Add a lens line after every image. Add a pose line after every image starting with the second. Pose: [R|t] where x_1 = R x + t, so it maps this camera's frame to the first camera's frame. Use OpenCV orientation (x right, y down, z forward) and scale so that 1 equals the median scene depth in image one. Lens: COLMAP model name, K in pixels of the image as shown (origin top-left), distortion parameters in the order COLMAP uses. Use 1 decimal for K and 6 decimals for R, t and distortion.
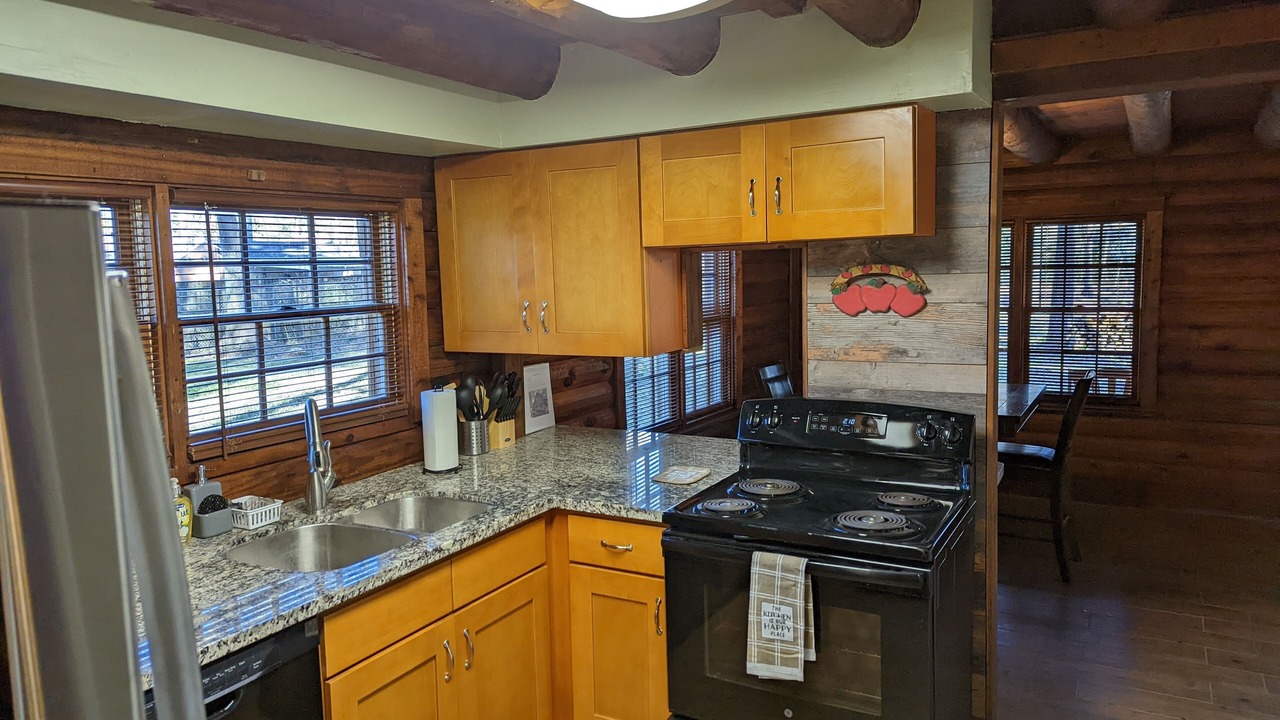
lens RADIAL K [[898.1, 0, 639.3], [0, 898.1, 353.6], [0, 0, 1]] dist [0.055411, -0.003747]
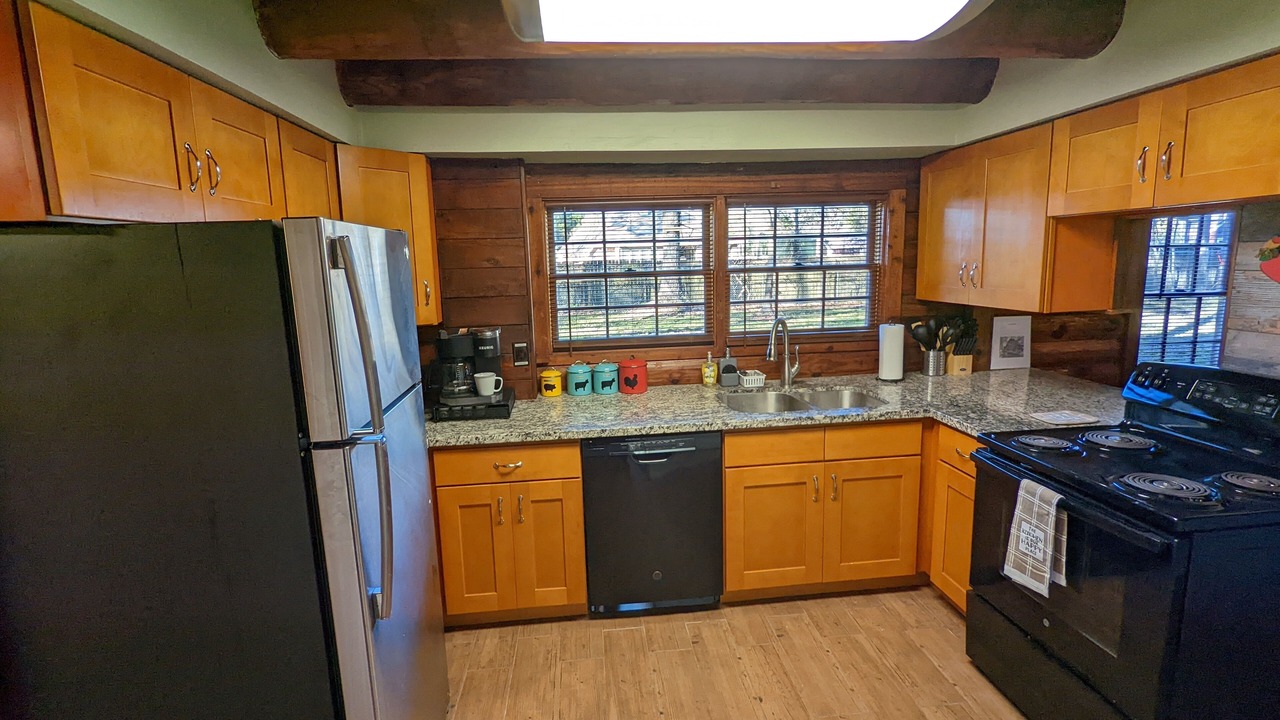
lens RADIAL K [[617.4, 0, 640.3], [0, 617.4, 362.8], [0, 0, 1]] dist [0.005525, 0.000267]
pose [[0.585491, 0.147064, -0.797228, 0.391903], [-0.070415, 0.988917, 0.130711, 0.000179], [0.807615, -0.020393, 0.589358, 0.105632]]
